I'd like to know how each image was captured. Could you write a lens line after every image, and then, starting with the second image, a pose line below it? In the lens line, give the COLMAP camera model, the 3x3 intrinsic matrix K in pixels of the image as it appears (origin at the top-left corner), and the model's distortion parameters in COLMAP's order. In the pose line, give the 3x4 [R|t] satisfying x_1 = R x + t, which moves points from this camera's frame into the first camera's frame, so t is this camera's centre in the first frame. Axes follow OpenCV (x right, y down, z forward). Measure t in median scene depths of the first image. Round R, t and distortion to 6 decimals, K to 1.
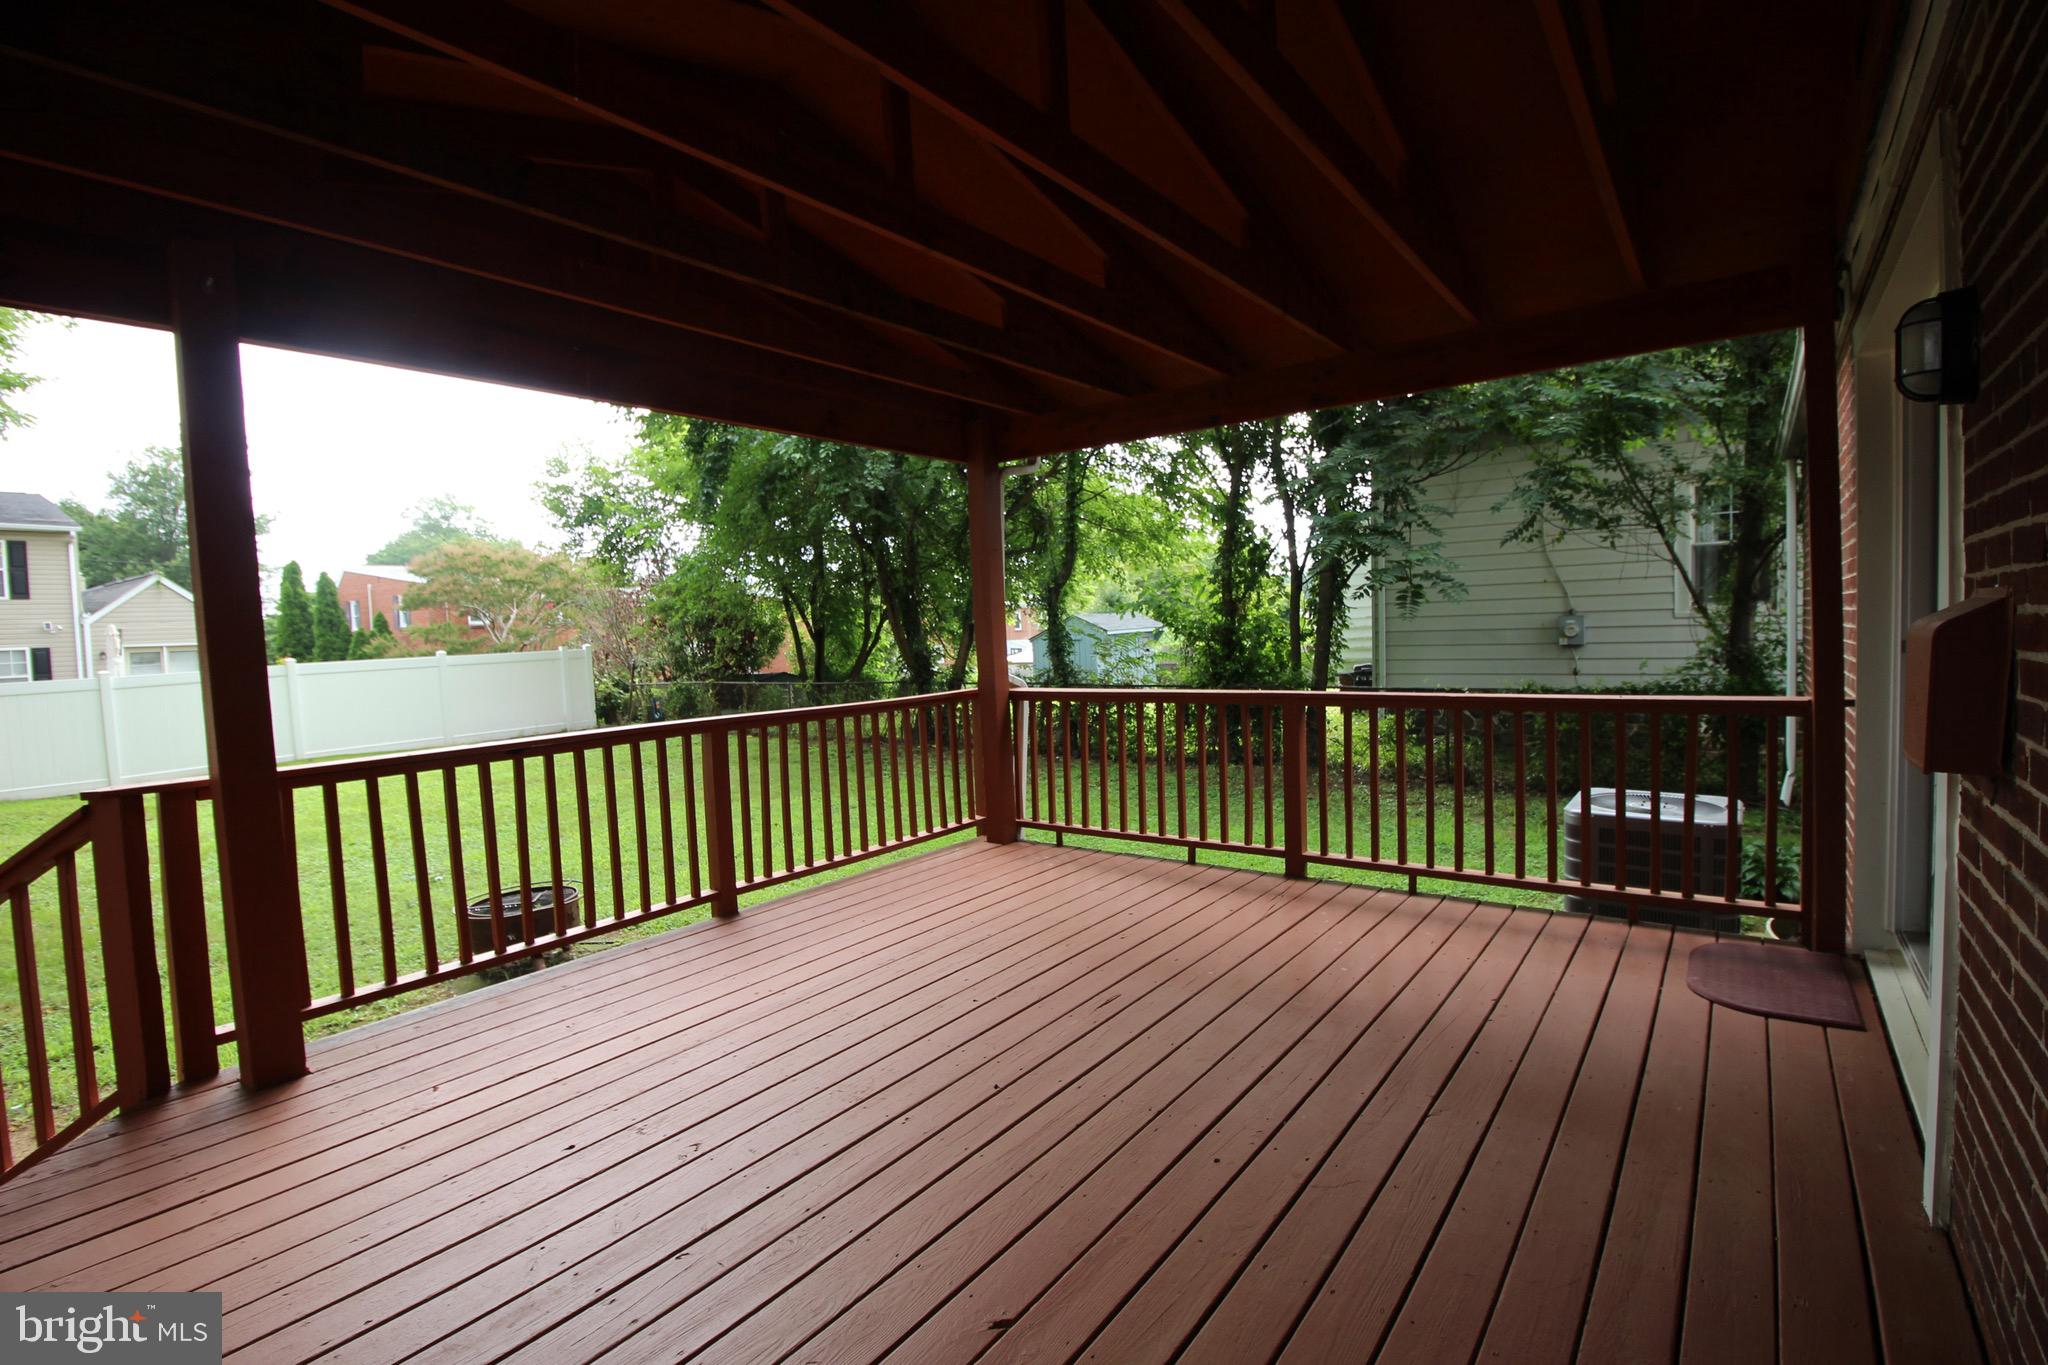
lens RADIAL K [[947.1, 0, 1024.0], [0, 947.1, 682.5], [0, 0, 1]] dist [0.001302, 0.000238]
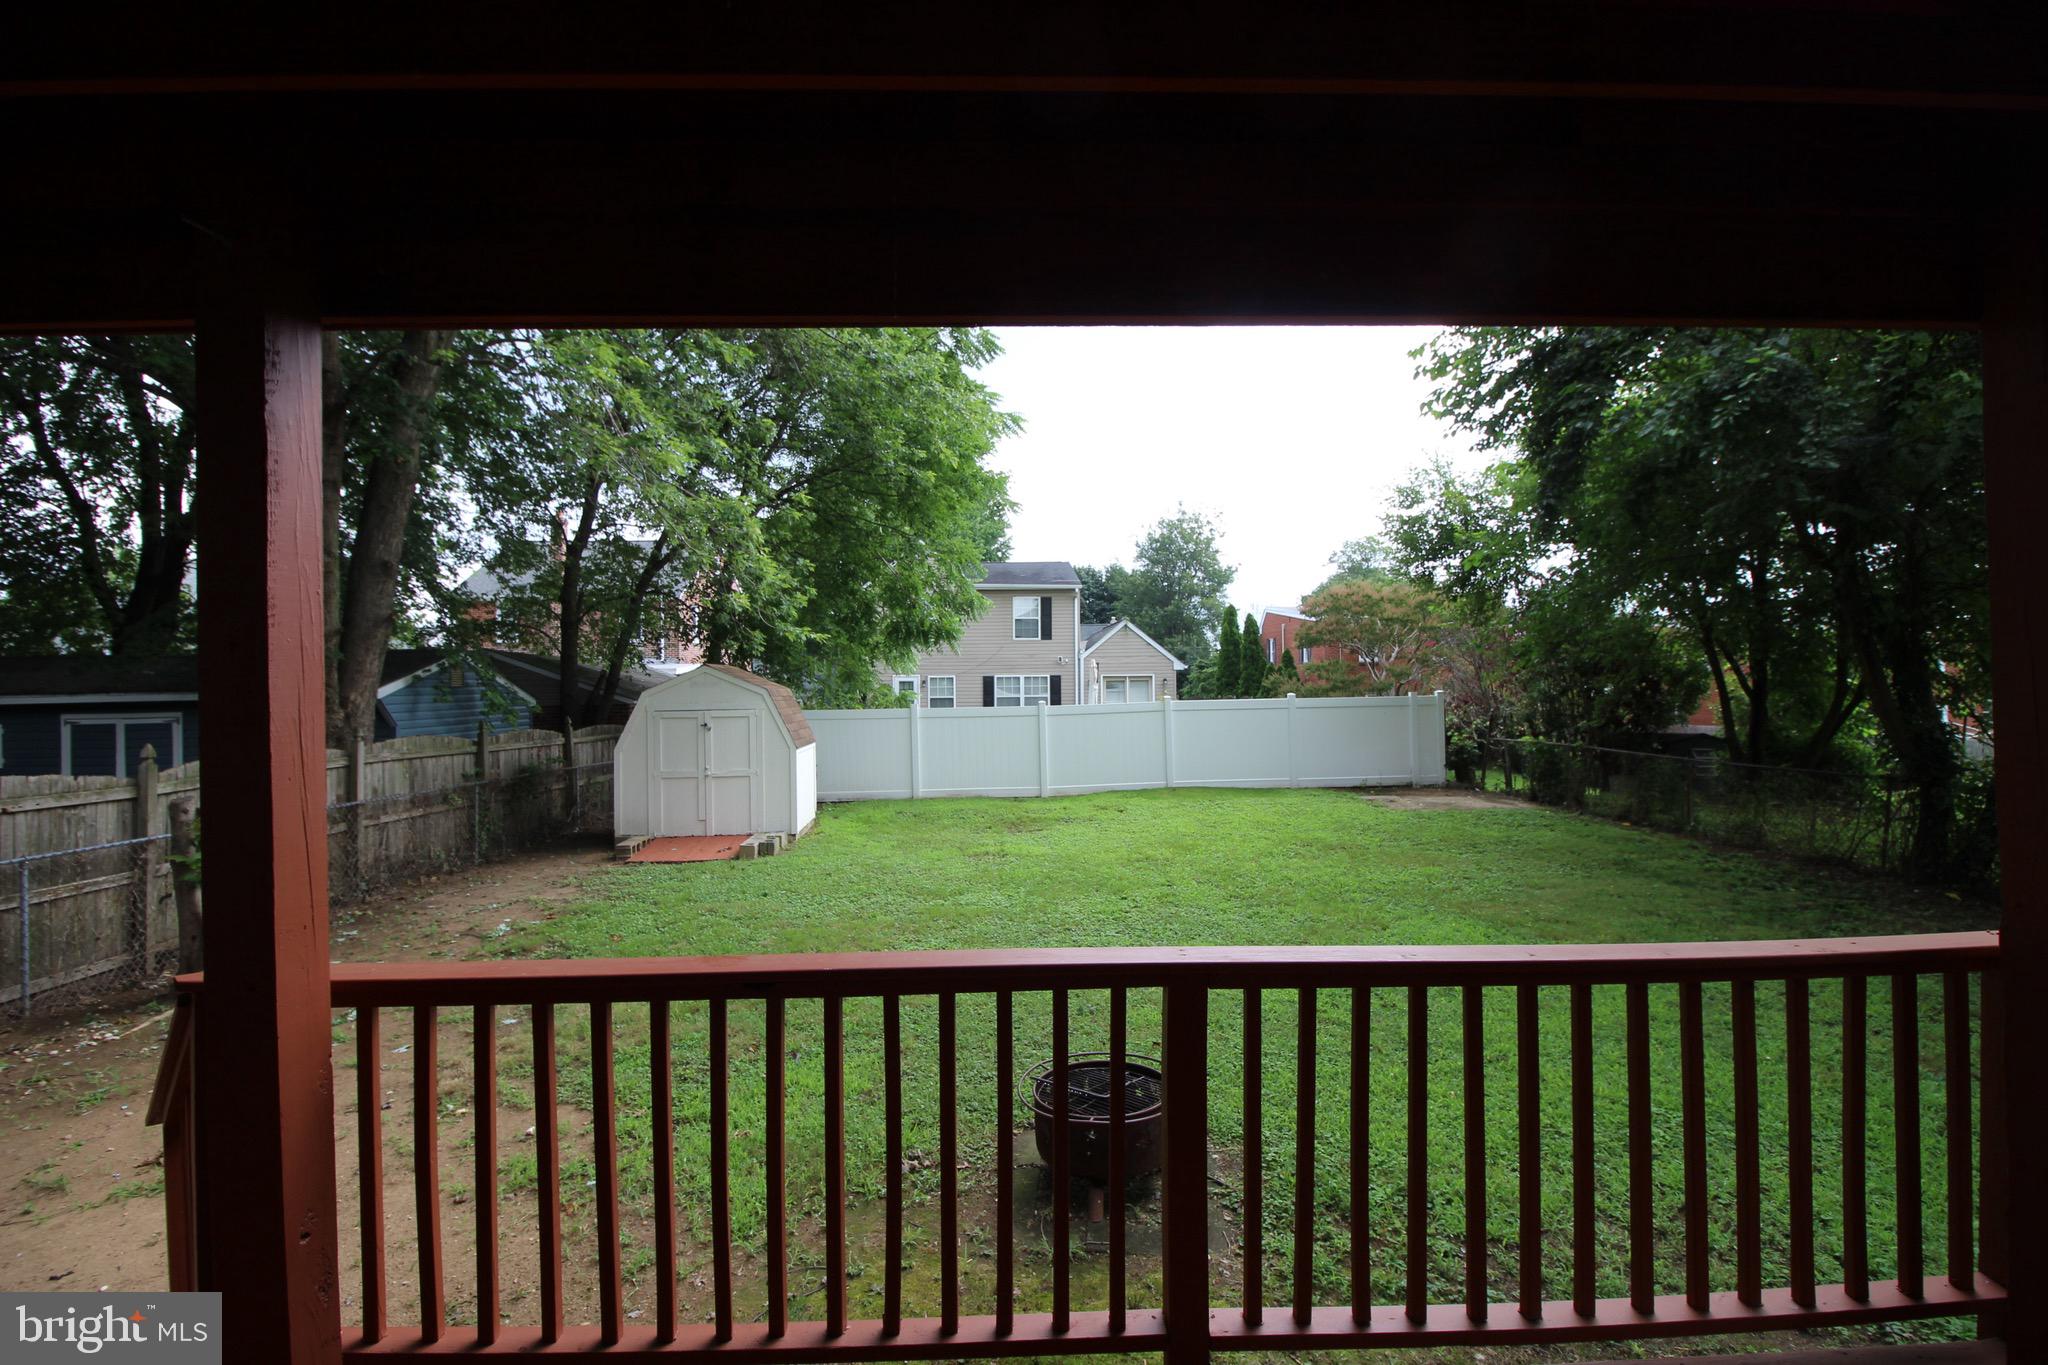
lens RADIAL K [[988.6, 0, 1024.7], [0, 988.6, 672.5], [0, 0, 1]] dist [-0.000617, -0.000534]
pose [[0.645761, 0.023147, -0.763189, -0.000777], [-0.061282, 0.997887, -0.021588, -0.014620], [0.761077, 0.060711, 0.645814, 0.109530]]
